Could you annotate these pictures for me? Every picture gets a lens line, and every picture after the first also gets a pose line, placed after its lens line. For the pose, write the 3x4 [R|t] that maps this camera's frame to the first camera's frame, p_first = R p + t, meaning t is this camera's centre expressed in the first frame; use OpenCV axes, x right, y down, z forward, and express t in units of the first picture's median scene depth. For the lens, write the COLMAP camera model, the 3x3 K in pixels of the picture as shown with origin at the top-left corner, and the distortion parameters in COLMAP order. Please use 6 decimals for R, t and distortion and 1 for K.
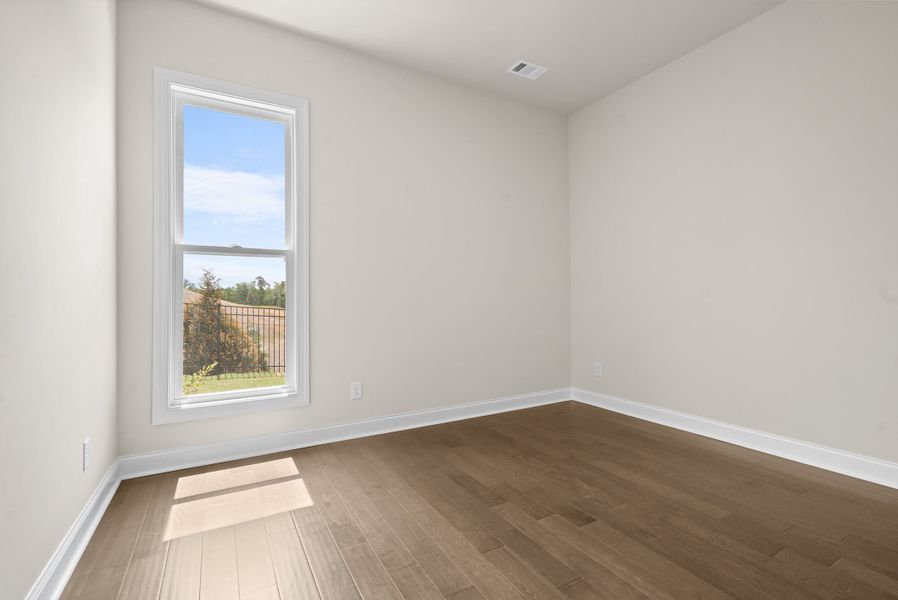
lens RADIAL K [[411.7, 0, 445.4], [0, 411.7, 300.5], [0, 0, 1]] dist [-0.002785, -0.000385]
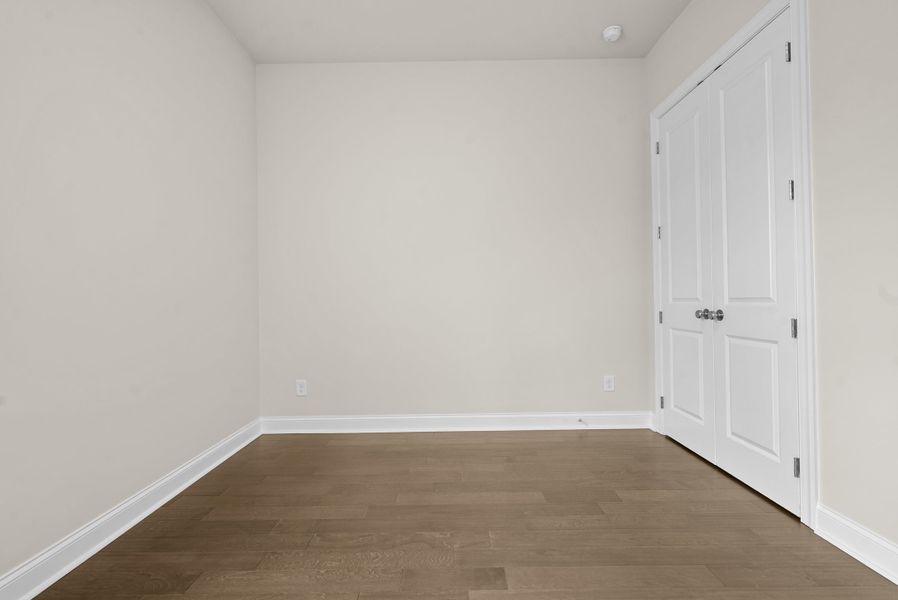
lens RADIAL K [[411.7, 0, 448.6], [0, 411.7, 295.9], [0, 0, 1]] dist [-0.002785, -0.000385]
pose [[0.496950, 0.000475, 0.867779, -0.331626], [0.017648, 0.999787, -0.010654, -0.004414], [-0.867600, 0.020609, 0.496836, 0.553589]]
